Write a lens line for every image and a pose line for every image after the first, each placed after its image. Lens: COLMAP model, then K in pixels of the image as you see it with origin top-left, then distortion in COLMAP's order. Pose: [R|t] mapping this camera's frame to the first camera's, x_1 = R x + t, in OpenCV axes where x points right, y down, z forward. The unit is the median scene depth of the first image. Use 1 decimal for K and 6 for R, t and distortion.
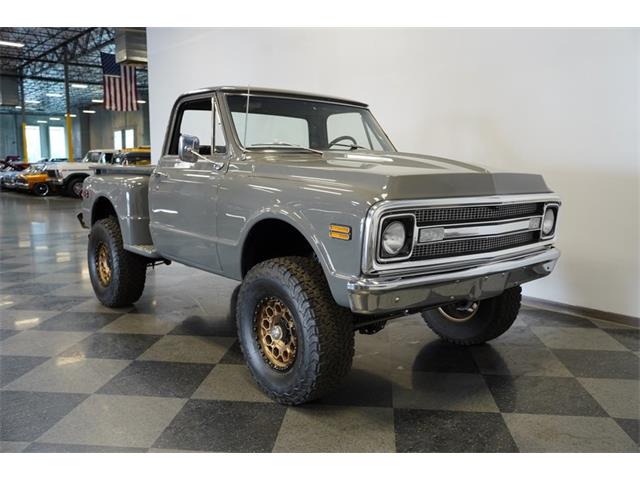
lens RADIAL K [[635.2, 0, 316.4], [0, 635.2, 240.2], [0, 0, 1]] dist [0.008733, 0.000000]
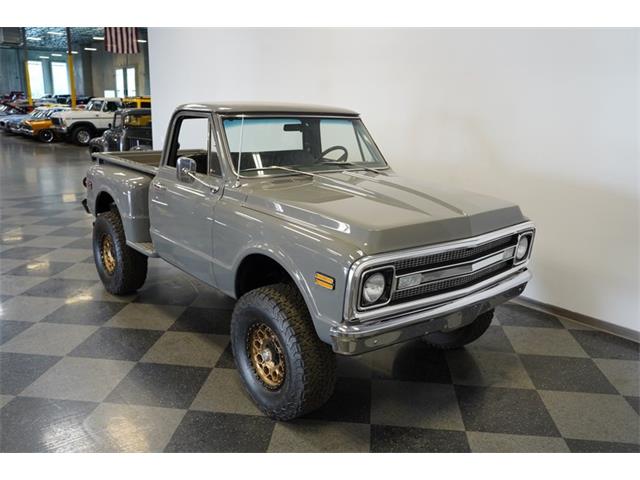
lens RADIAL K [[610.8, 0, 316.4], [0, 610.8, 261.5], [0, 0, 1]] dist [-0.010263, 0.000000]
pose [[0.999806, 0.018749, 0.006040, 0.011540], [-0.019389, 0.990782, 0.134070, -0.132565], [-0.003470, -0.134161, 0.990953, -0.020309]]
